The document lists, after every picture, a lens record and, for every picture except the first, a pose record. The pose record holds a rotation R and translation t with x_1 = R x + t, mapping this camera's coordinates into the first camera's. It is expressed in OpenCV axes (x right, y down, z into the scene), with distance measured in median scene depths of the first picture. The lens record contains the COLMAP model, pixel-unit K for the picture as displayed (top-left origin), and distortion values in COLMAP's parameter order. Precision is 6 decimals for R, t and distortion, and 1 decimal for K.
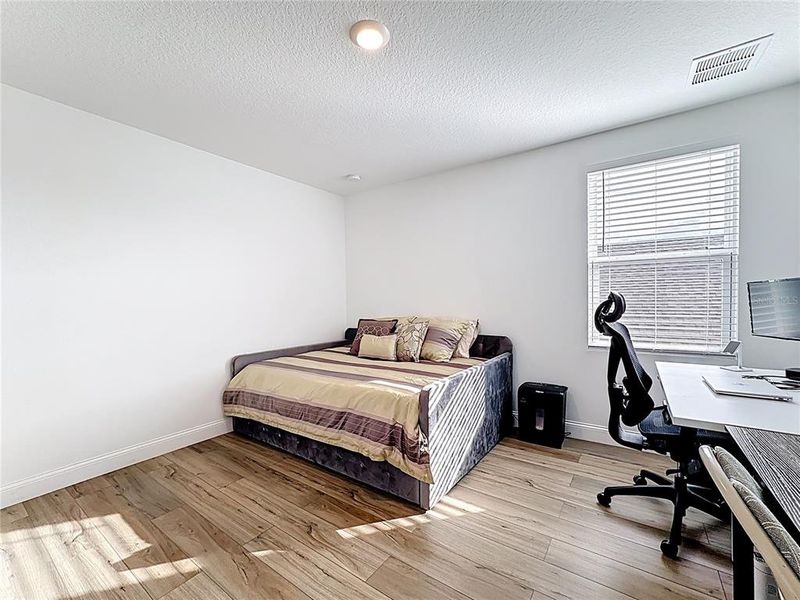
lens RADIAL K [[334.0, 0, 400.0], [0, 334.0, 300.0], [0, 0, 1]] dist [-0.036180, 0.015018]
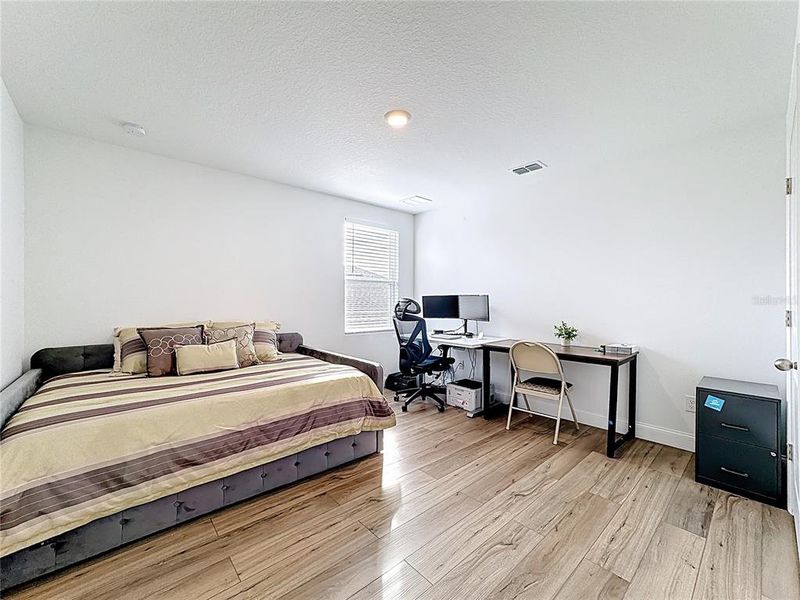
lens RADIAL K [[334.0, 0, 400.0], [0, 334.0, 300.0], [0, 0, 1]] dist [-0.036180, 0.015018]
pose [[0.220881, 0.025632, 0.974964, -0.924526], [-0.003861, 0.999670, -0.025406, 0.023914], [-0.975293, 0.001847, 0.220907, 0.441050]]
